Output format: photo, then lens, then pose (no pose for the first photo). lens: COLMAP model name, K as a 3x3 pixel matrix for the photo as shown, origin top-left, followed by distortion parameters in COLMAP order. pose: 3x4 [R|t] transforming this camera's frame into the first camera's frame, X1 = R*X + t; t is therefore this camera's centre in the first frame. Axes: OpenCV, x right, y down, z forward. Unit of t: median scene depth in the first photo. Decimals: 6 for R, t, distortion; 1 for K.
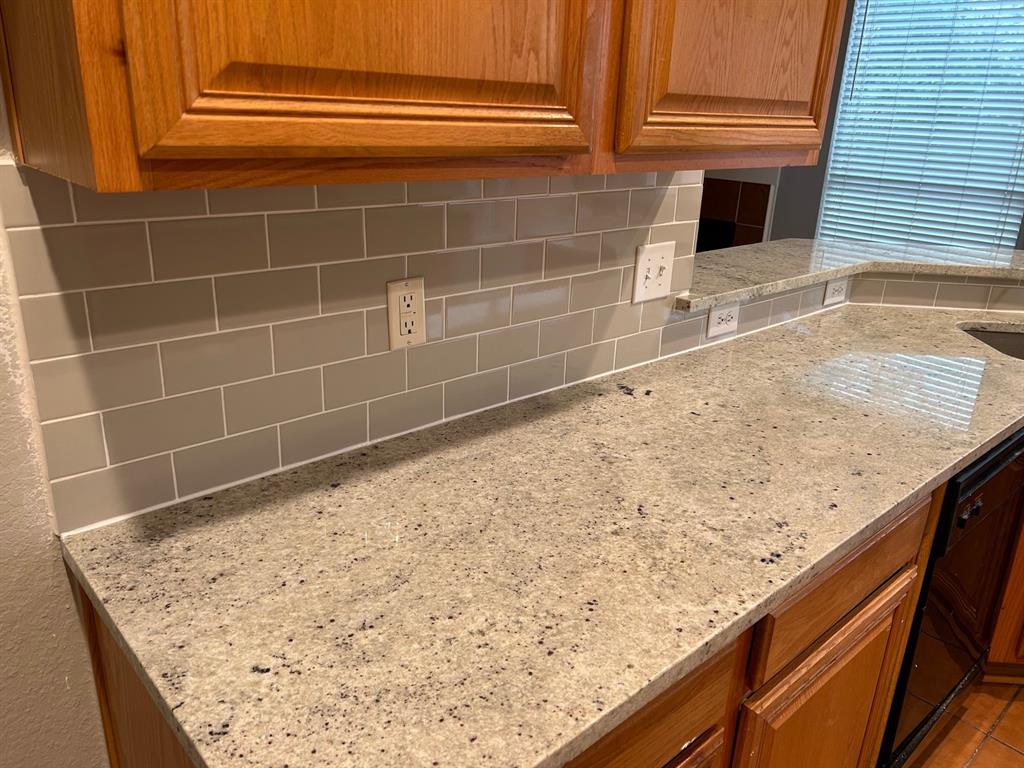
lens RADIAL K [[773.7, 0, 517.5], [0, 773.7, 376.5], [0, 0, 1]] dist [0.053814, -0.062083]
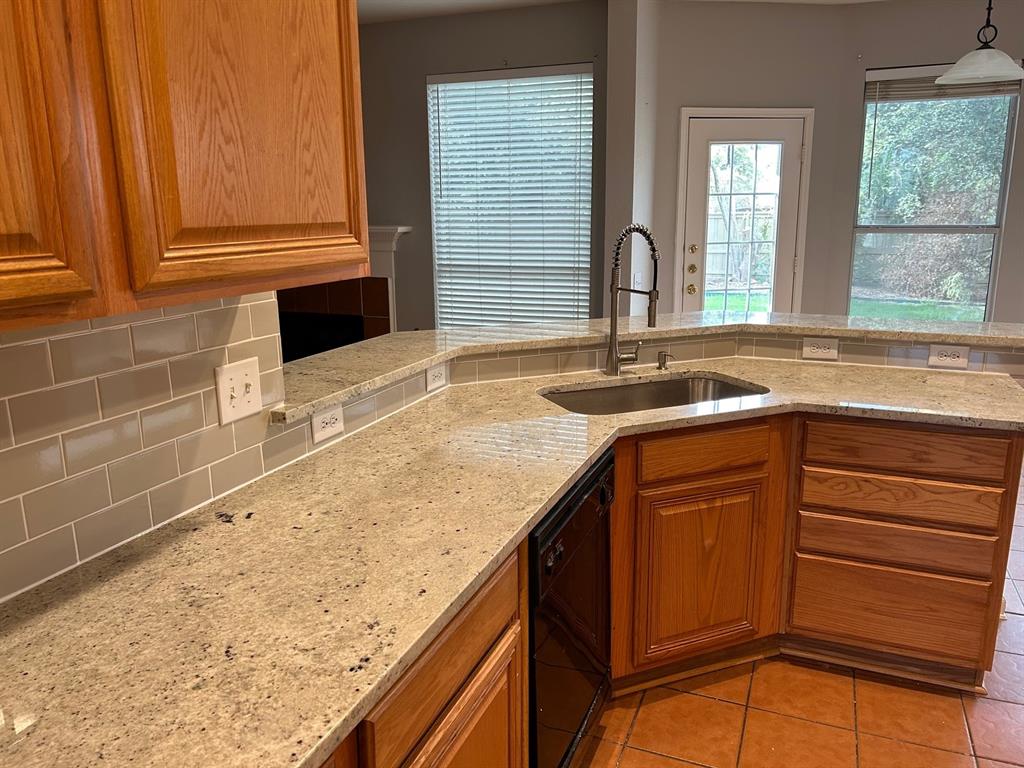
lens RADIAL K [[773.7, 0, 521.3], [0, 773.7, 384.0], [0, 0, 1]] dist [0.053814, -0.062083]
pose [[0.892161, -0.147467, 0.426969, 0.097181], [0.192005, 0.979374, -0.062941, -0.016362], [-0.408881, 0.138134, 0.902073, -0.043948]]
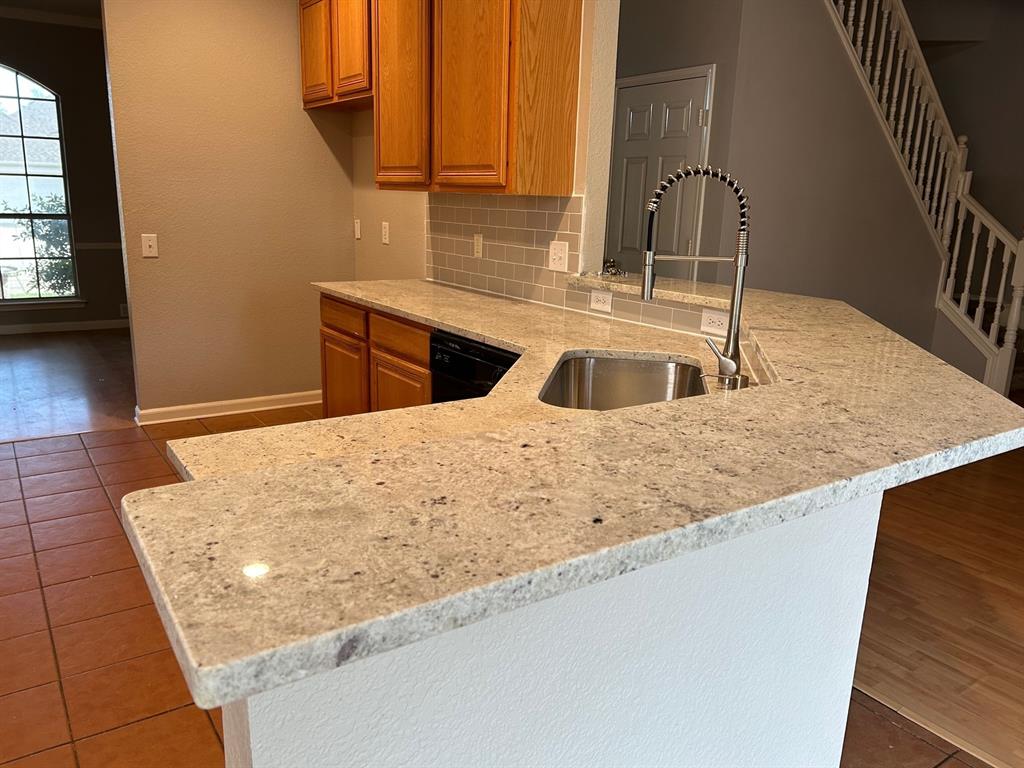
lens RADIAL K [[773.7, 0, 512.5], [0, 773.7, 383.7], [0, 0, 1]] dist [0.053814, -0.062083]
pose [[-0.143040, 0.189496, -0.971407, 2.705712], [-0.365566, 0.901976, 0.229782, -0.321279], [0.919729, 0.387982, -0.059745, 1.451392]]
